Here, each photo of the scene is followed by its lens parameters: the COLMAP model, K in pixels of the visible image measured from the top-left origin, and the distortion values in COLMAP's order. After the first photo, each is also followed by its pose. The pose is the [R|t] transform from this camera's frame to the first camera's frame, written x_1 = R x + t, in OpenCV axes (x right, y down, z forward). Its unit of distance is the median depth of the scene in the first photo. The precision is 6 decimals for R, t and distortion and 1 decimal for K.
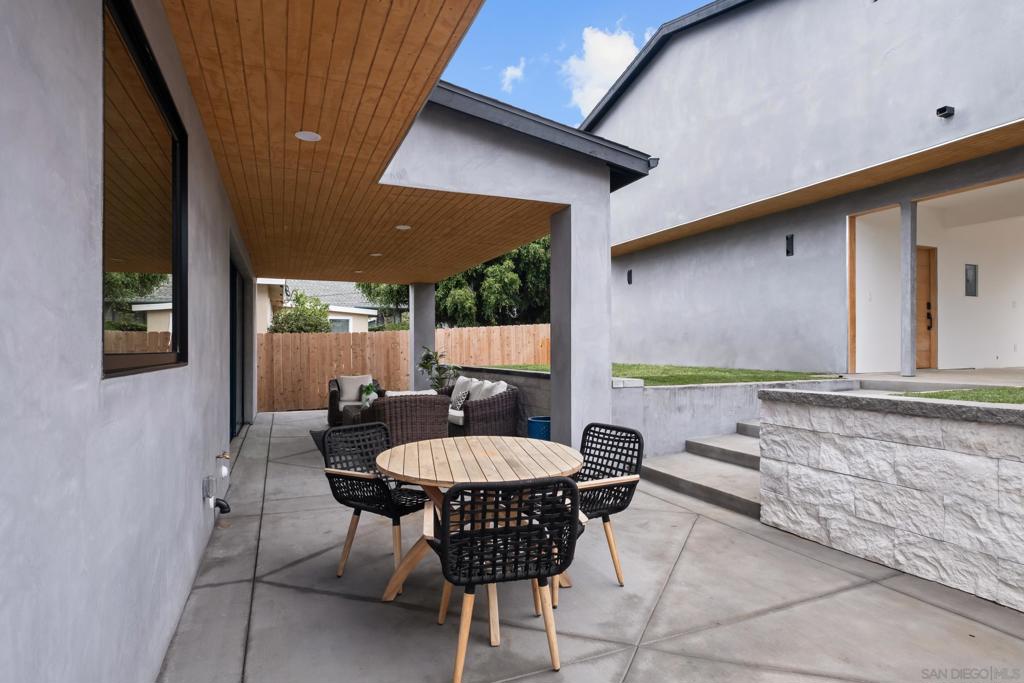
lens RADIAL K [[533.9, 0, 512.4], [0, 533.9, 345.5], [0, 0, 1]] dist [0.000511, 0.000010]
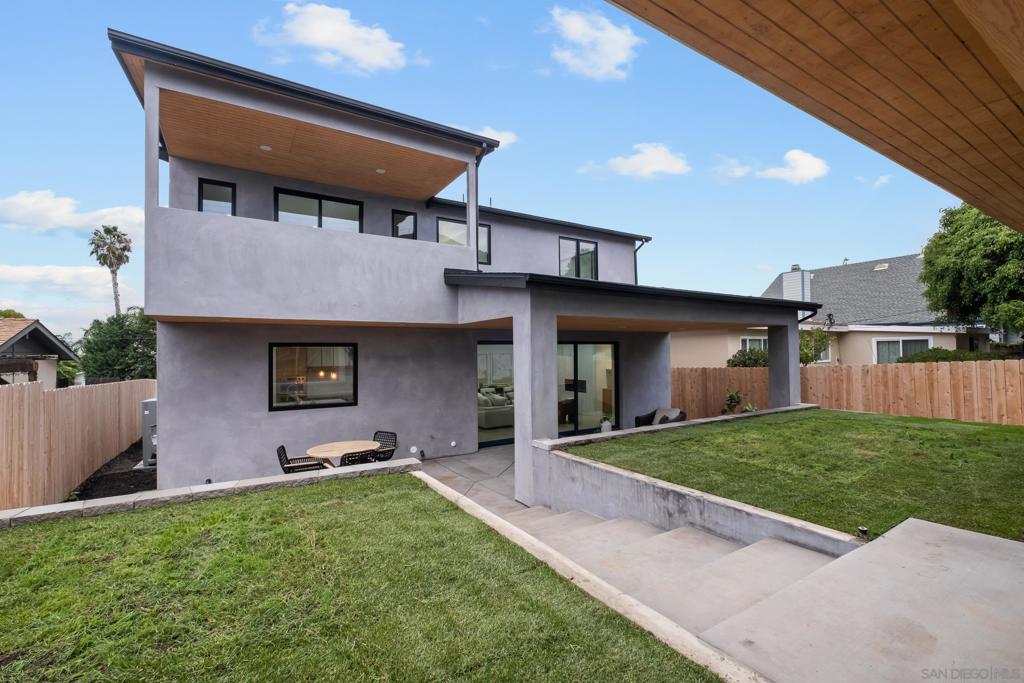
lens RADIAL K [[442.3, 0, 512.5], [0, 442.3, 343.9], [0, 0, 1]] dist [0.000910, 0.000032]
pose [[0.146418, -0.024920, -0.988909, 0.509690], [0.019505, 0.999561, -0.022301, -0.059483], [0.989031, -0.016023, 0.146839, 0.318402]]
